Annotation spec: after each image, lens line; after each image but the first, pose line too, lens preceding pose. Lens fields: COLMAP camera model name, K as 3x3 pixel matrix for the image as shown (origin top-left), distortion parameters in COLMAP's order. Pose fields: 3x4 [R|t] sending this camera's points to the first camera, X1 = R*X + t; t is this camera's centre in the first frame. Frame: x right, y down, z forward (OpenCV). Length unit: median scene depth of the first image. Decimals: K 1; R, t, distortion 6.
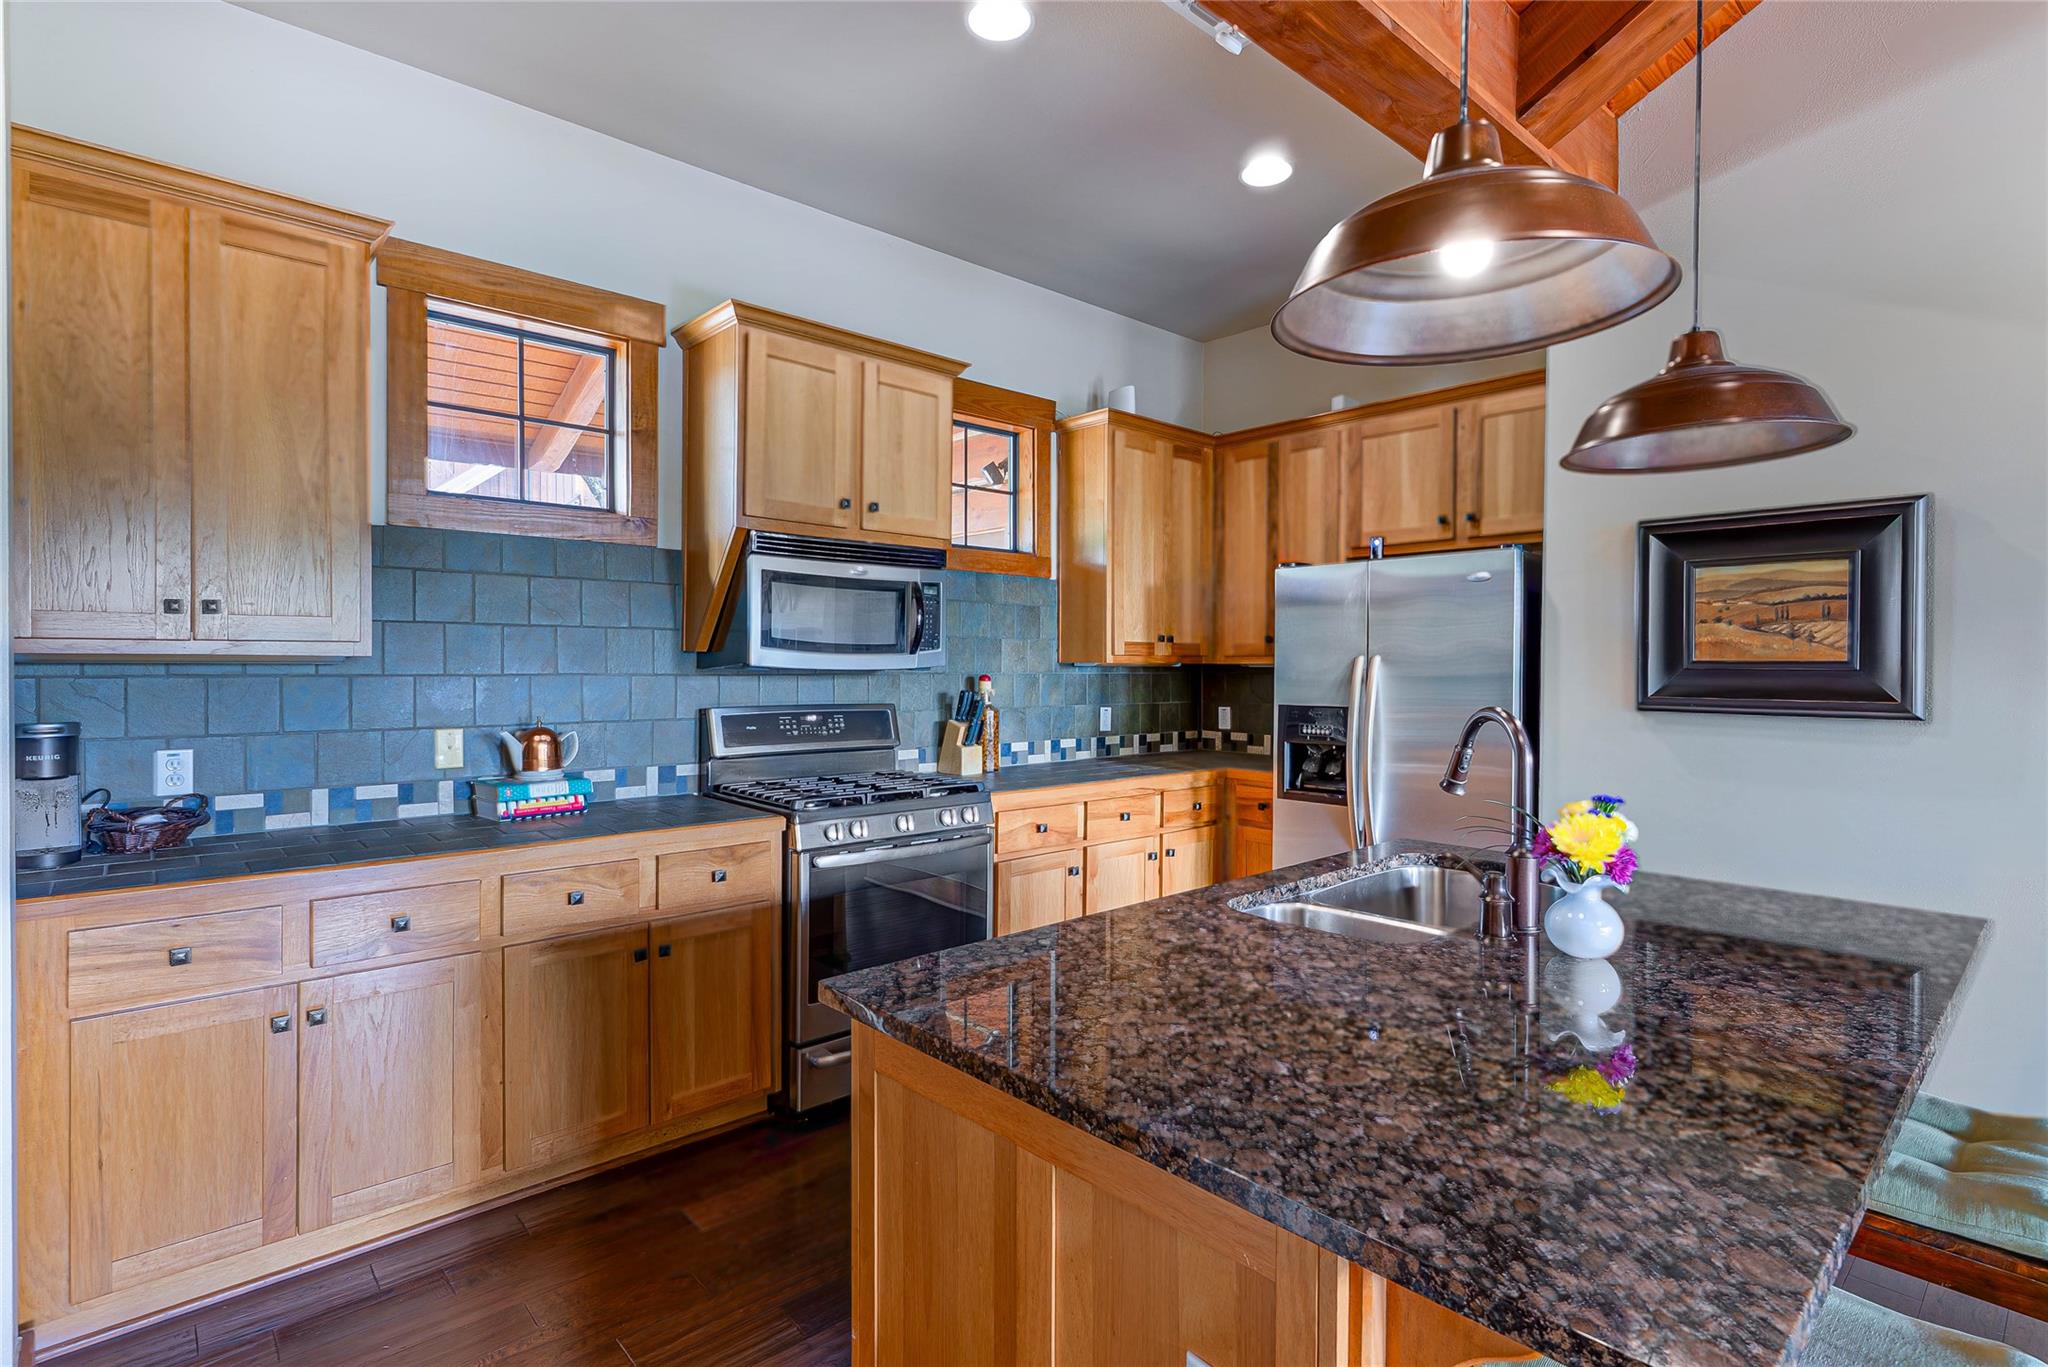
lens RADIAL K [[983.0, 0, 1027.9], [0, 983.0, 681.8], [0, 0, 1]] dist [0.000061, -0.000253]
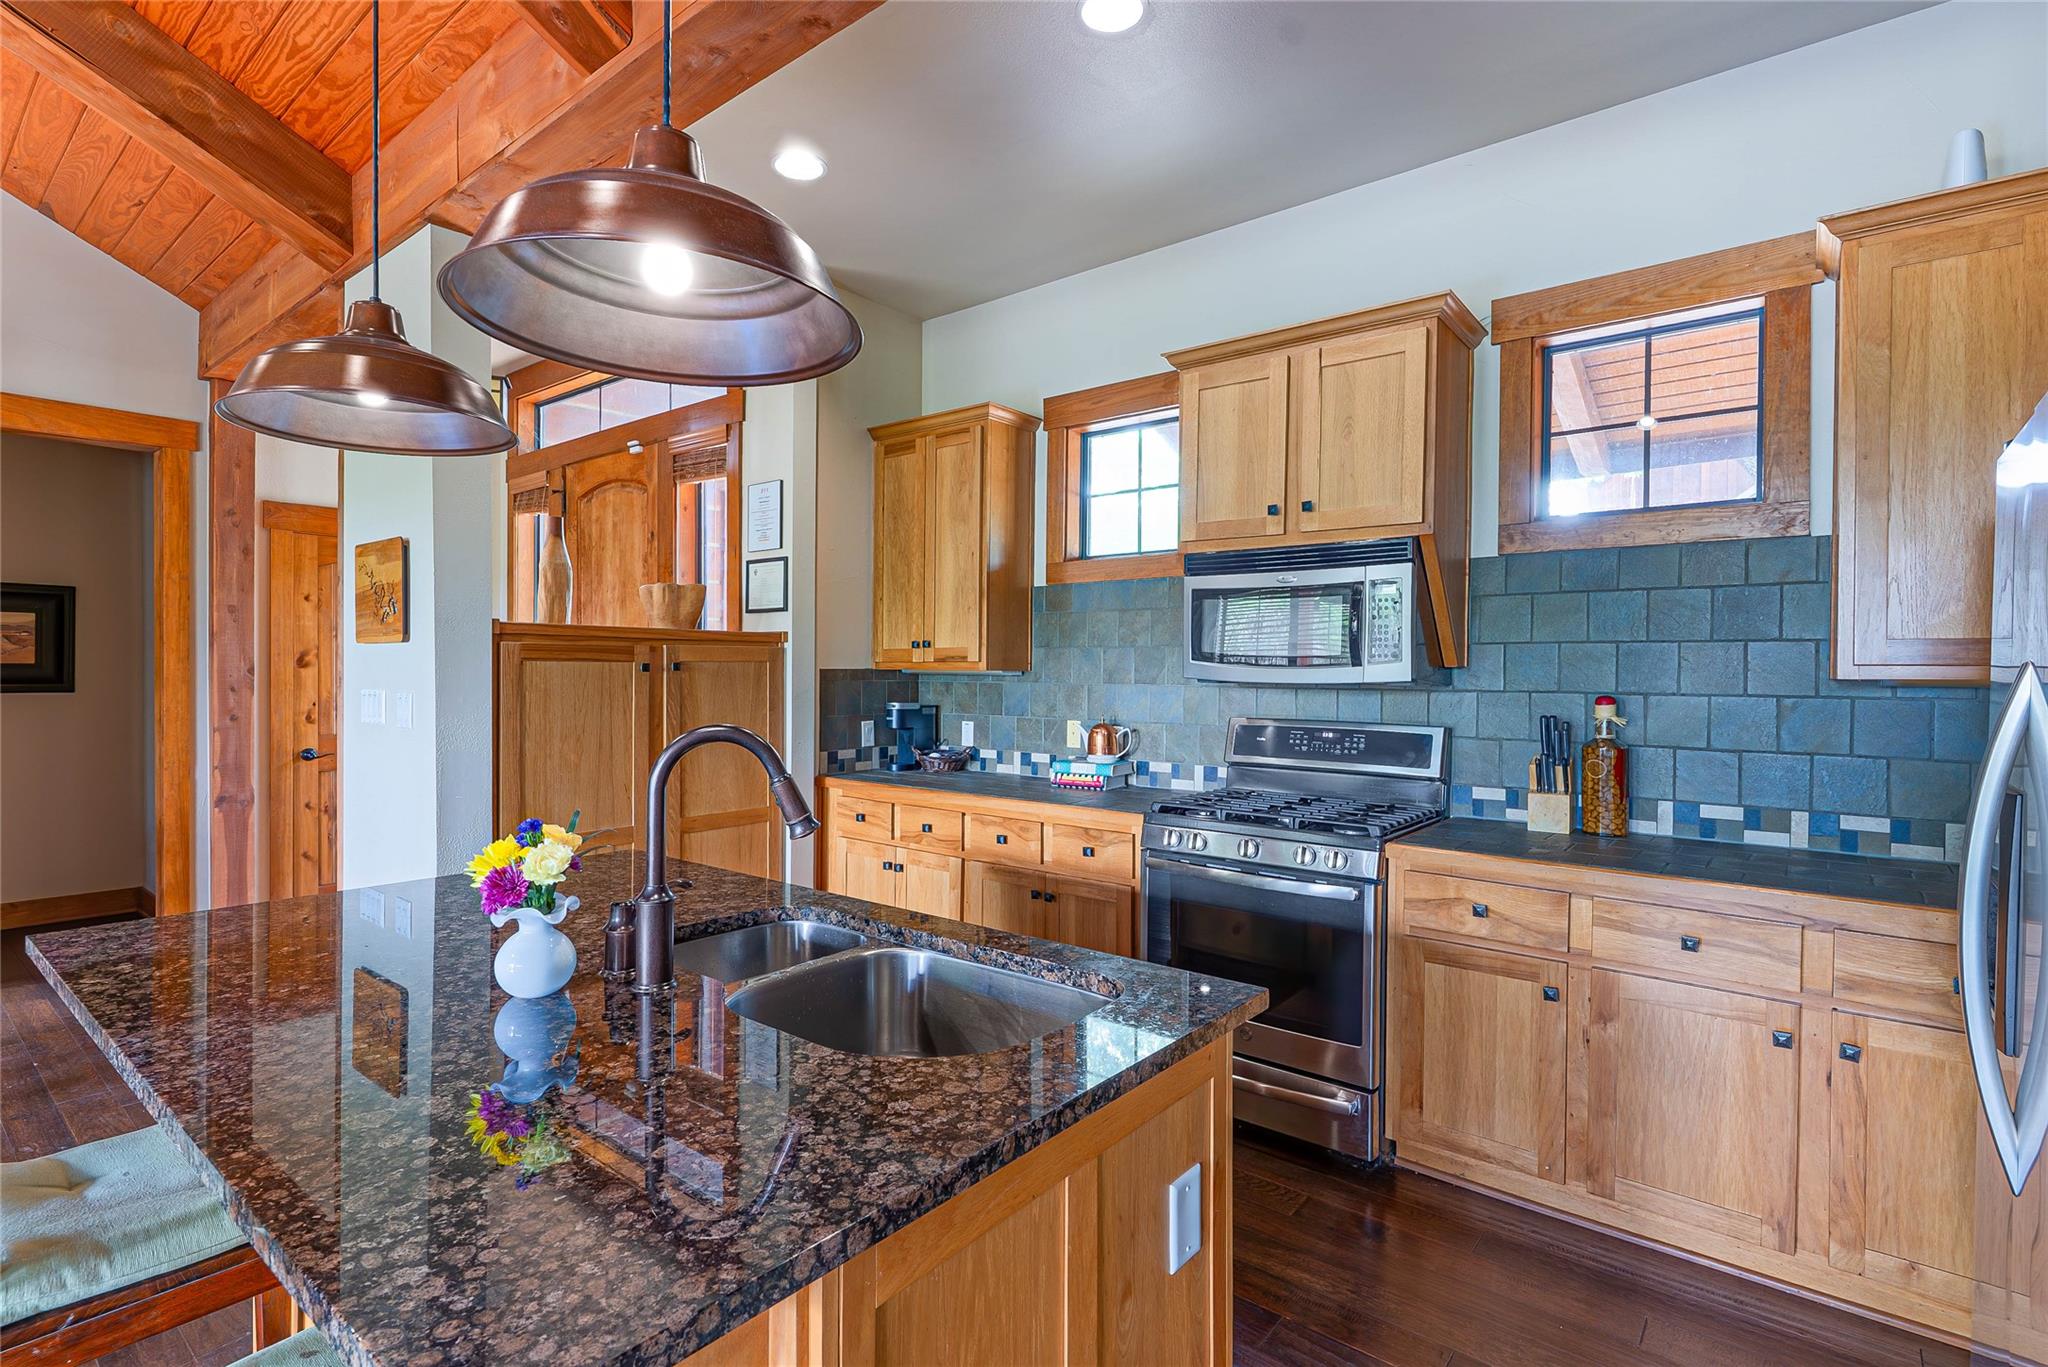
lens RADIAL K [[983.0, 0, 1027.9], [0, 983.0, 681.8], [0, 0, 1]] dist [0.000061, -0.000253]
pose [[0.154744, 0.008155, -0.987921, 0.715007], [-0.026302, 0.999646, 0.004132, -0.011240], [0.987604, 0.025345, 0.154904, 0.610657]]
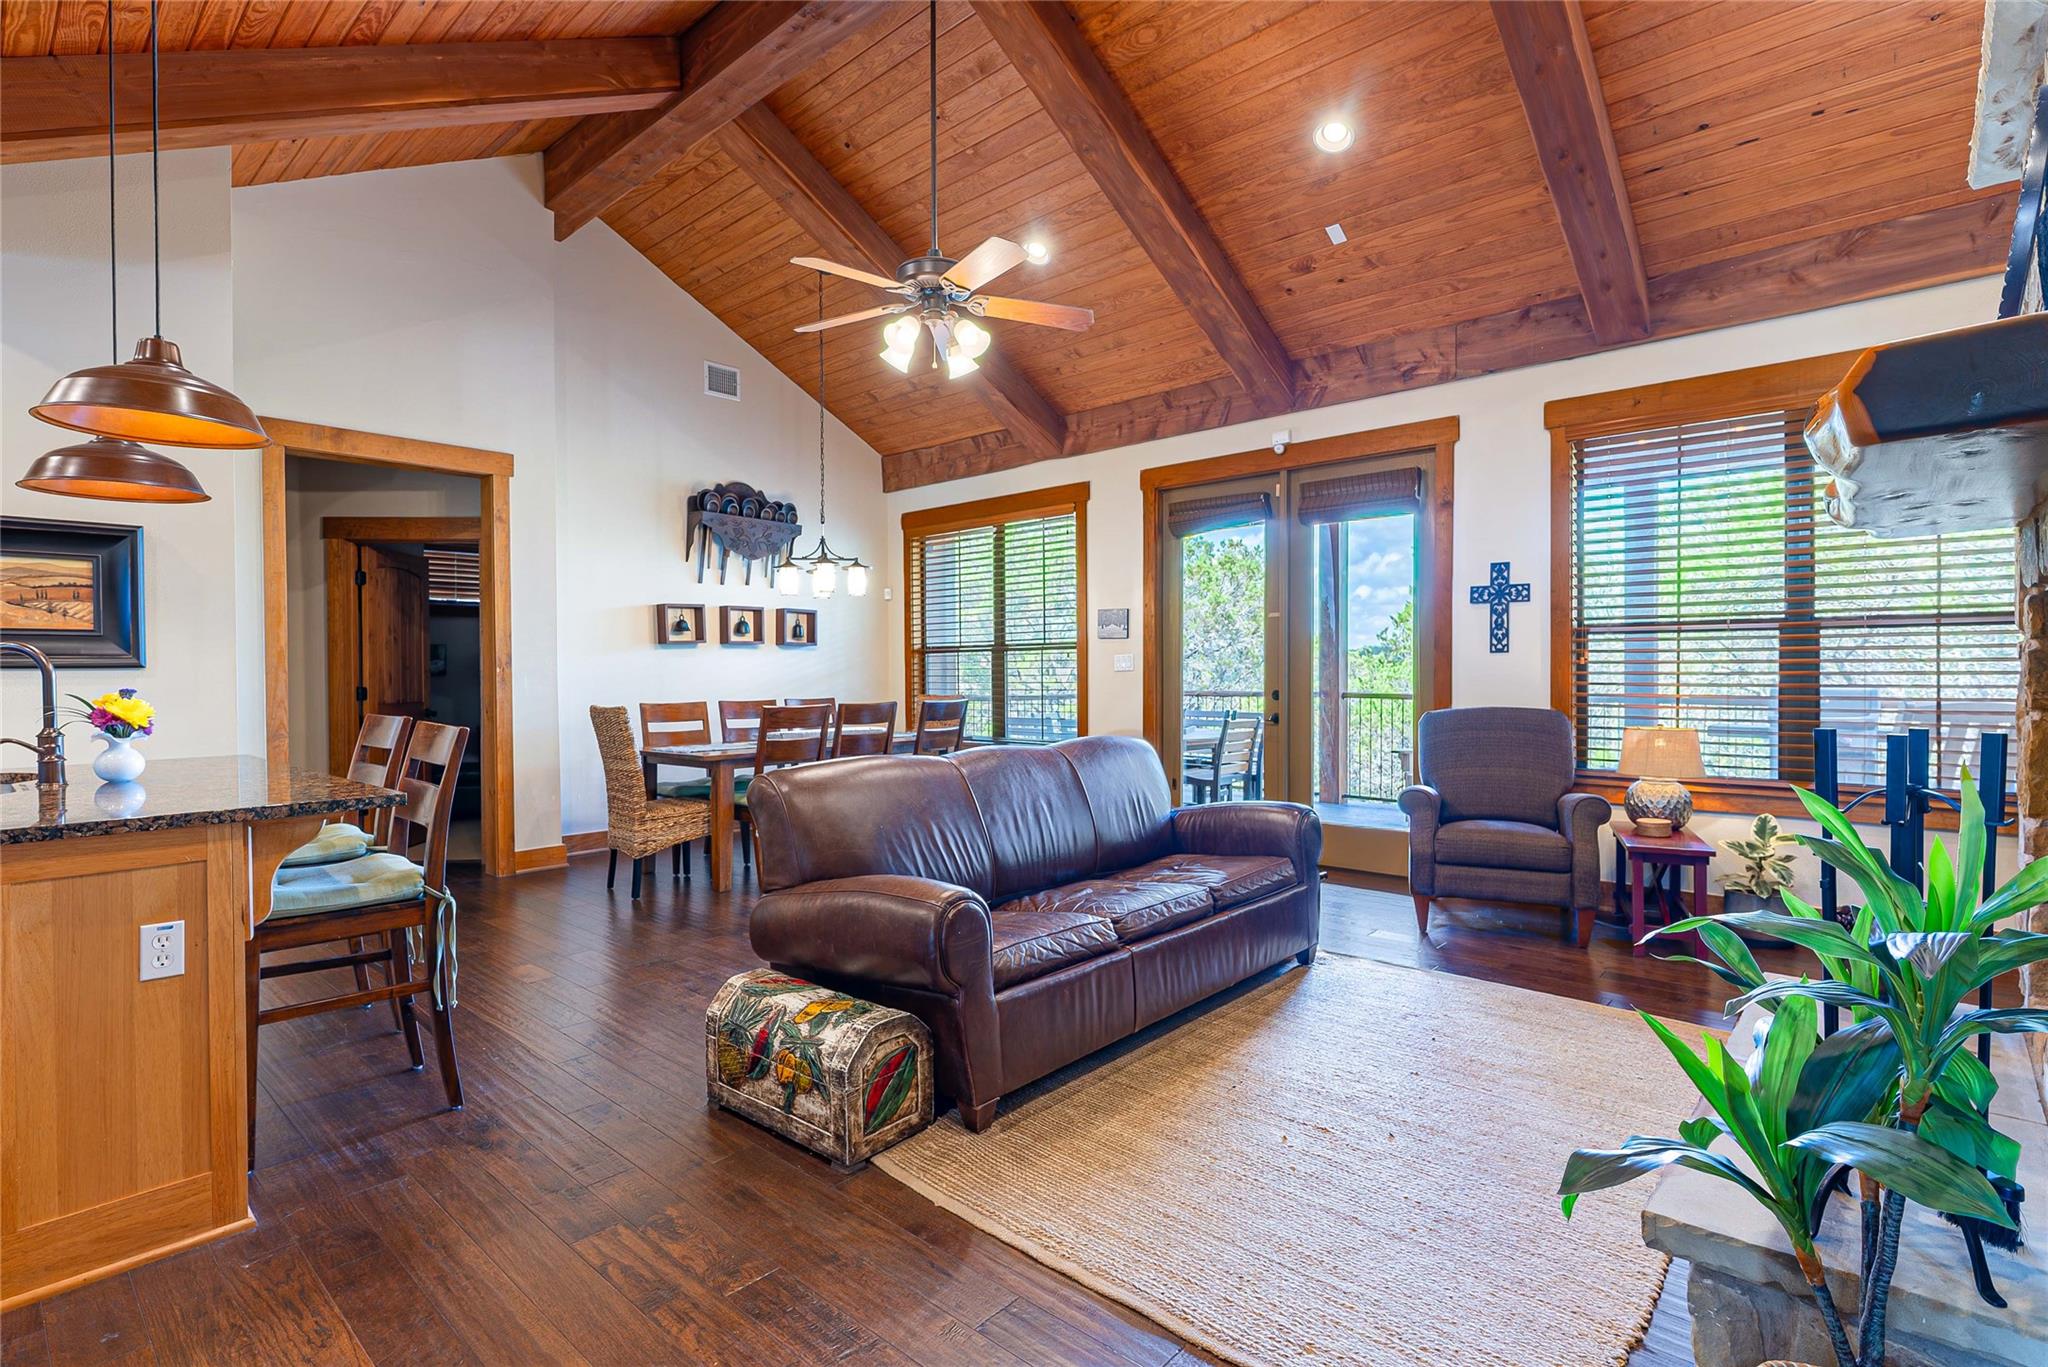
lens RADIAL K [[978.8, 0, 1023.9], [0, 978.8, 678.4], [0, 0, 1]] dist [0.003297, -0.000324]
pose [[-0.099731, -0.015885, 0.994888, -0.613980], [0.022657, 0.999577, 0.018231, 0.045017], [-0.994756, 0.024359, -0.099329, -0.200601]]
